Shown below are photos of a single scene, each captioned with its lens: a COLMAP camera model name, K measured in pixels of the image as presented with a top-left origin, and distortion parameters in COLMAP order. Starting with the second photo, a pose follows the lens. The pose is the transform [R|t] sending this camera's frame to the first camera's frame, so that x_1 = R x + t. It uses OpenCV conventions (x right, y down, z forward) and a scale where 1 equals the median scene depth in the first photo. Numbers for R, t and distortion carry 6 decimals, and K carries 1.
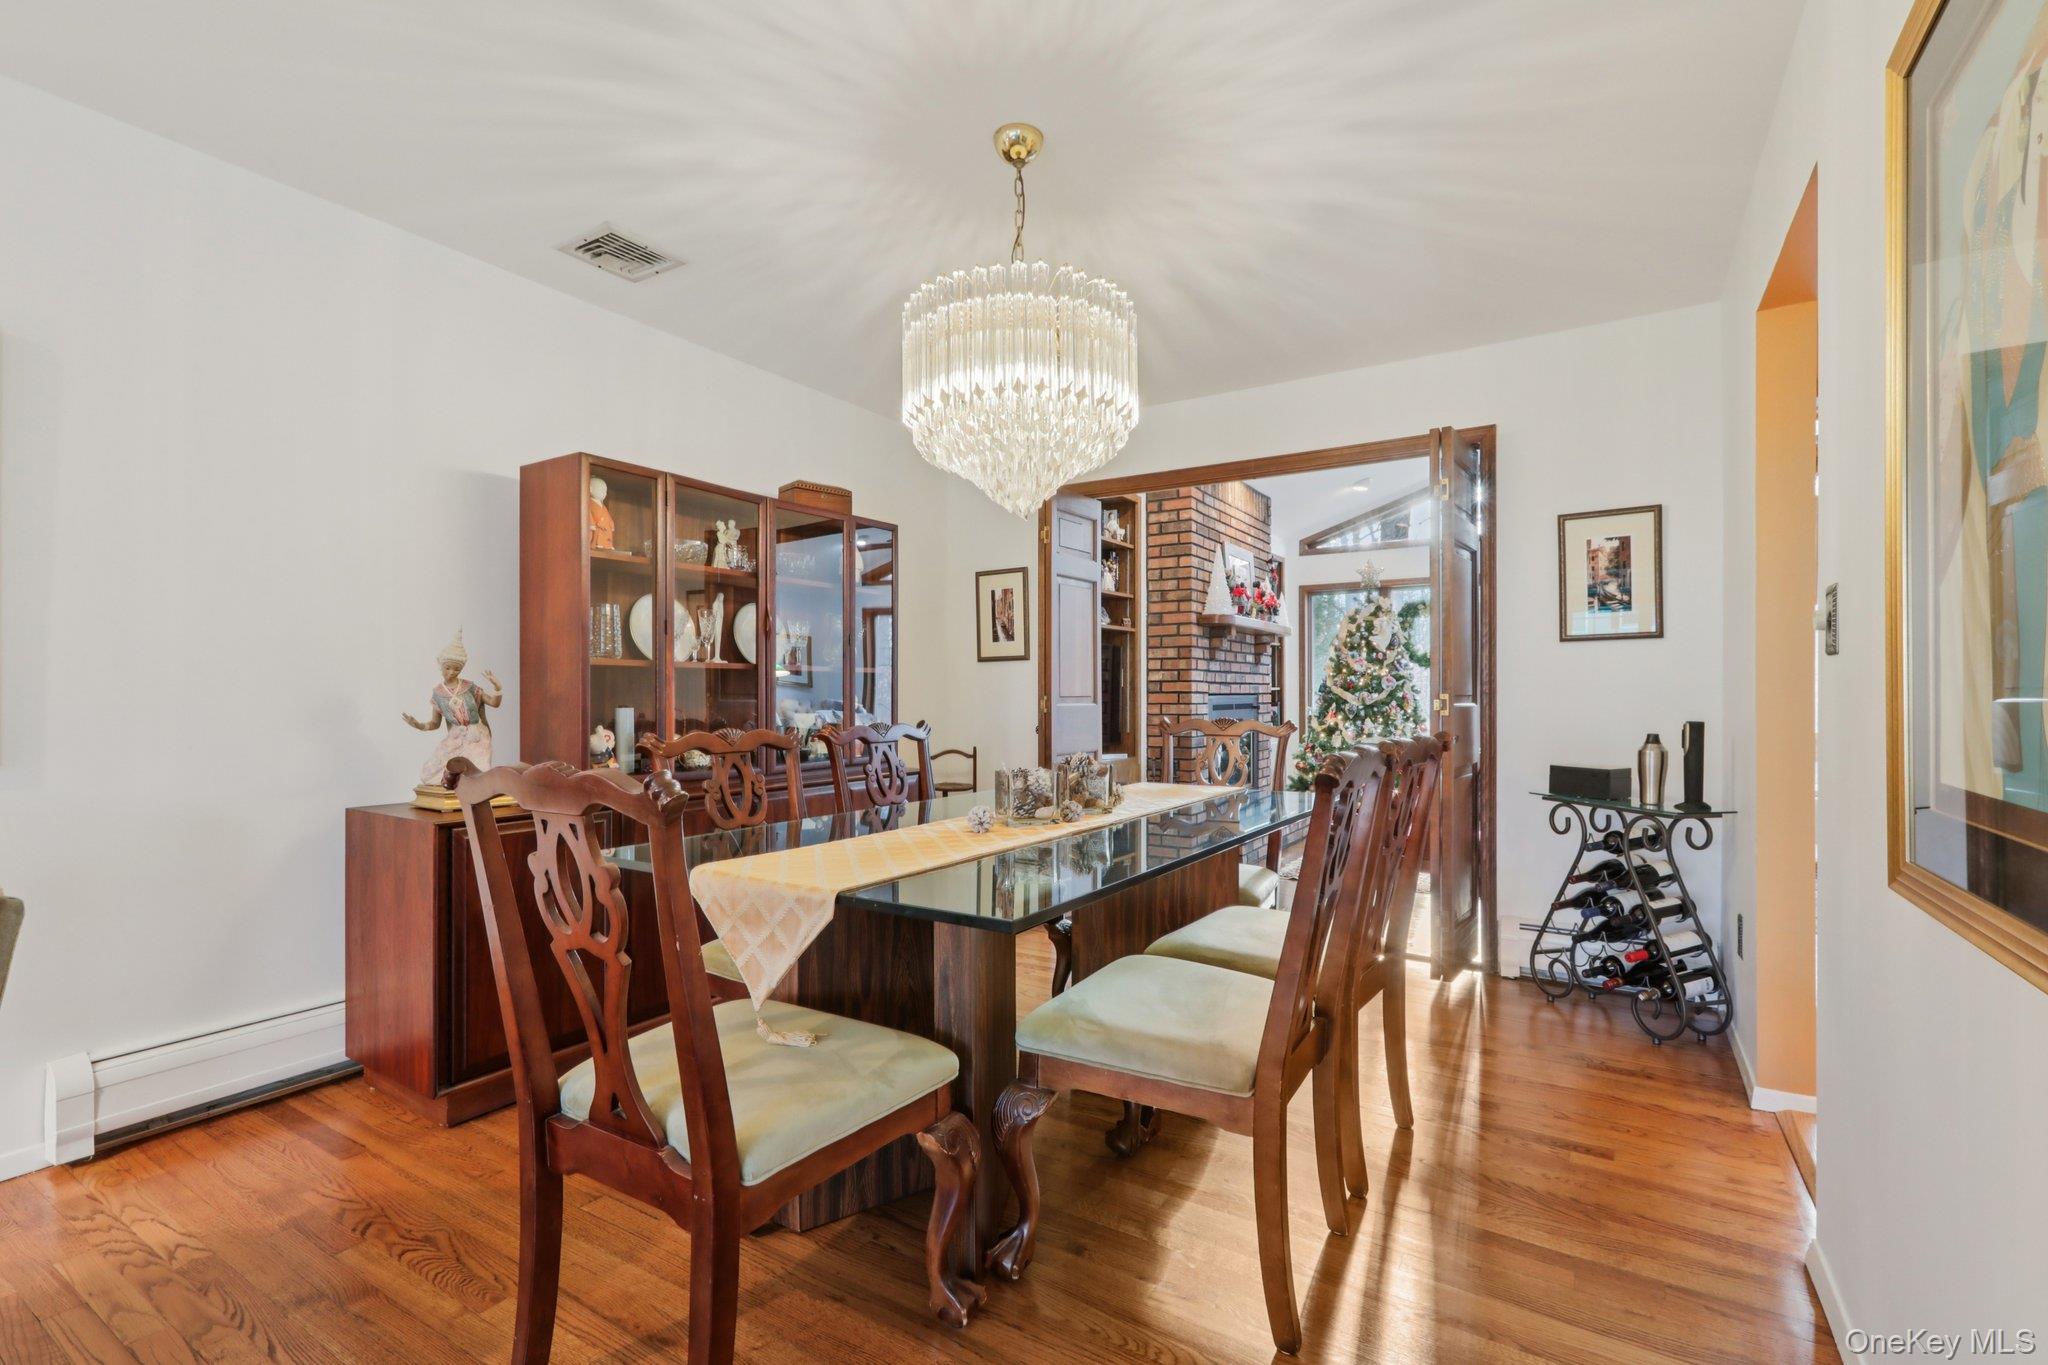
lens RADIAL K [[911.4, 0, 1028.1], [0, 911.4, 687.8], [0, 0, 1]] dist [-0.001126, -0.000469]
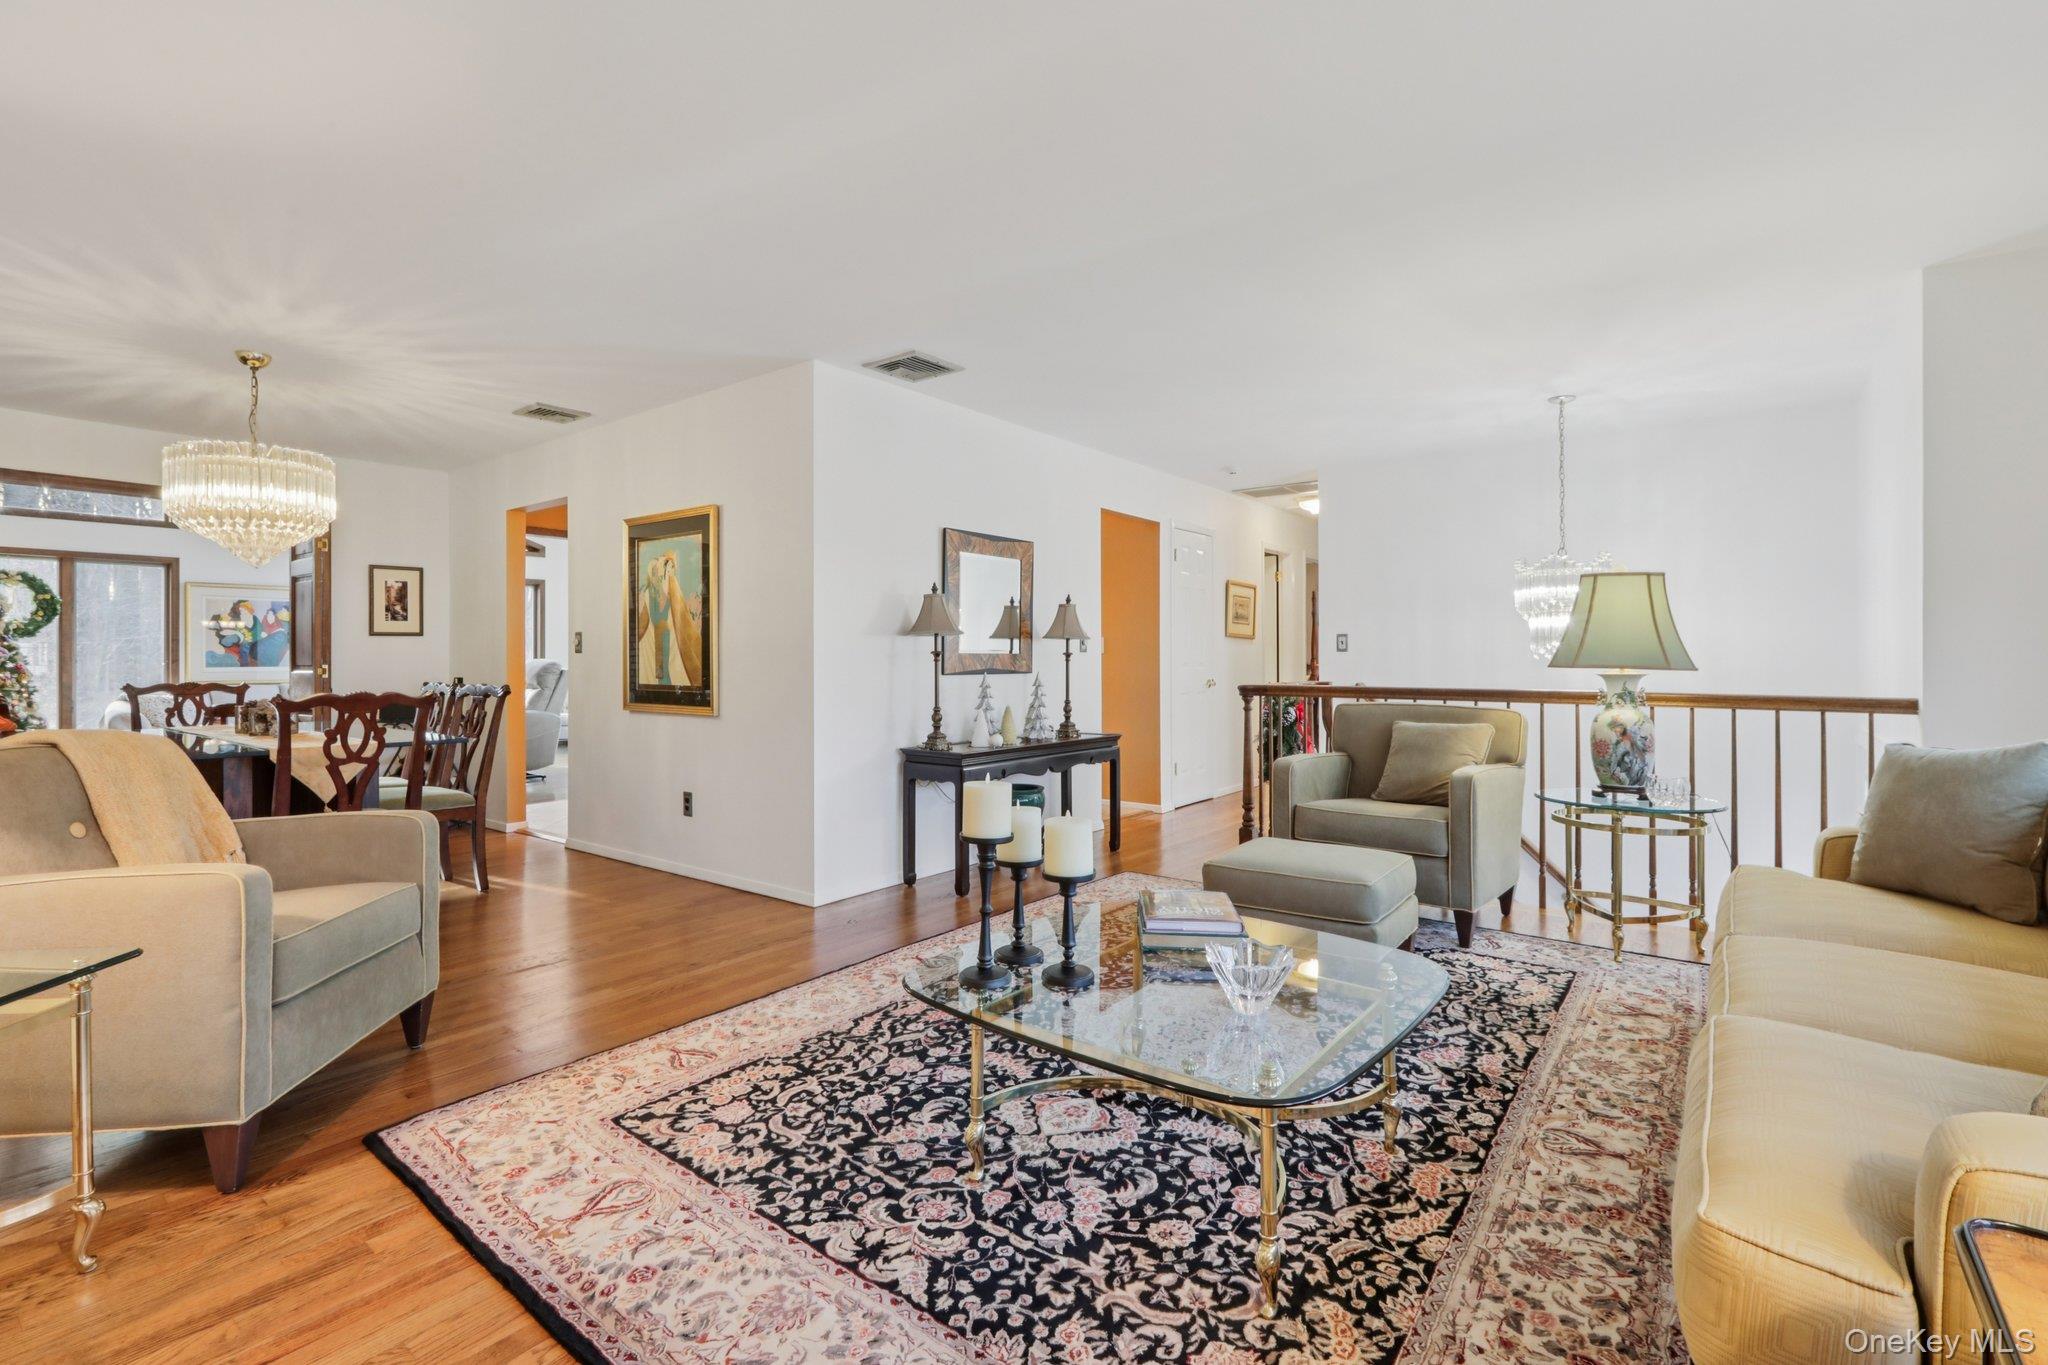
lens RADIAL K [[925.4, 0, 1023.6], [0, 925.4, 657.7], [0, 0, 1]] dist [0.001350, 0.000319]
pose [[0.092326, 0.006314, 0.995709, -1.132824], [-0.004562, 0.999972, -0.005918, -0.001436], [-0.995718, -0.003996, 0.092353, -0.459744]]
